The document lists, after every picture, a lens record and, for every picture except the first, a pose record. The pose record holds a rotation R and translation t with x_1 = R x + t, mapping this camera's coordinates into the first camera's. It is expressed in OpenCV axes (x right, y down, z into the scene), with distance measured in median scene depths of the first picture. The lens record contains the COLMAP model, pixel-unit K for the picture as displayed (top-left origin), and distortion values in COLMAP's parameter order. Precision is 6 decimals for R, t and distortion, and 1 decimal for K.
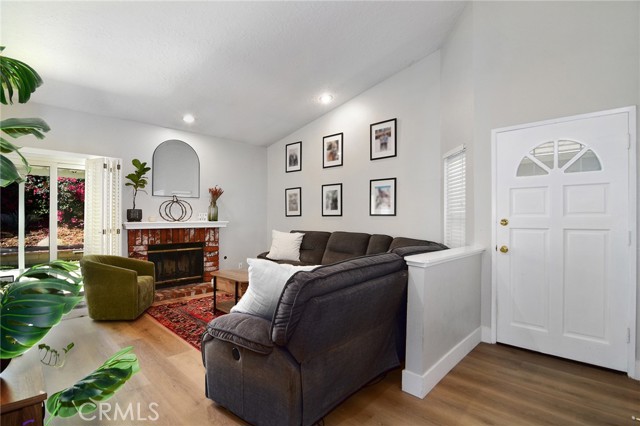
lens RADIAL K [[308.7, 0, 319.6], [0, 308.7, 217.2], [0, 0, 1]] dist [0.000814, -0.006907]
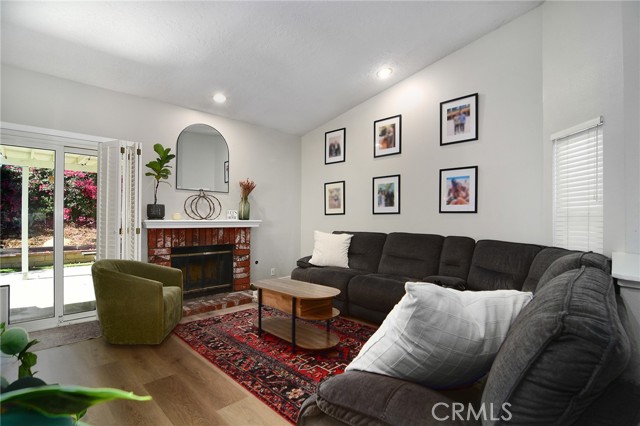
lens RADIAL K [[308.7, 0, 319.8], [0, 308.7, 216.6], [0, 0, 1]] dist [0.000814, -0.006907]
pose [[0.999895, 0.003076, -0.014164, -0.141390], [-0.003156, 0.999979, -0.005596, 0.009131], [0.014147, 0.005640, 0.999884, 0.169434]]
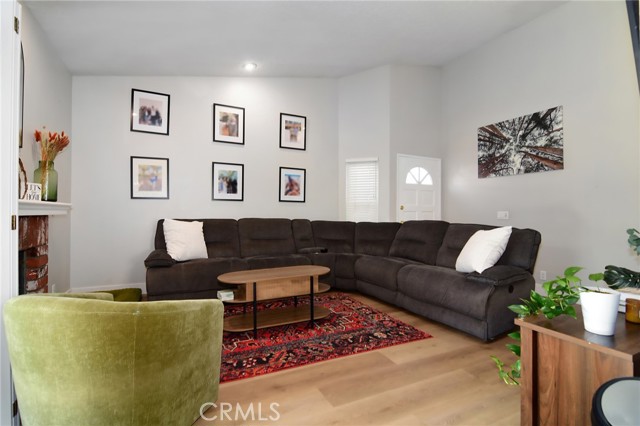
lens RADIAL K [[308.7, 0, 320.3], [0, 308.7, 216.9], [0, 0, 1]] dist [0.000814, -0.006907]
pose [[0.337333, -0.008158, 0.941350, -0.742157], [-0.009345, 0.999884, 0.012014, 0.031405], [-0.941339, -0.012850, 0.337217, 0.513376]]
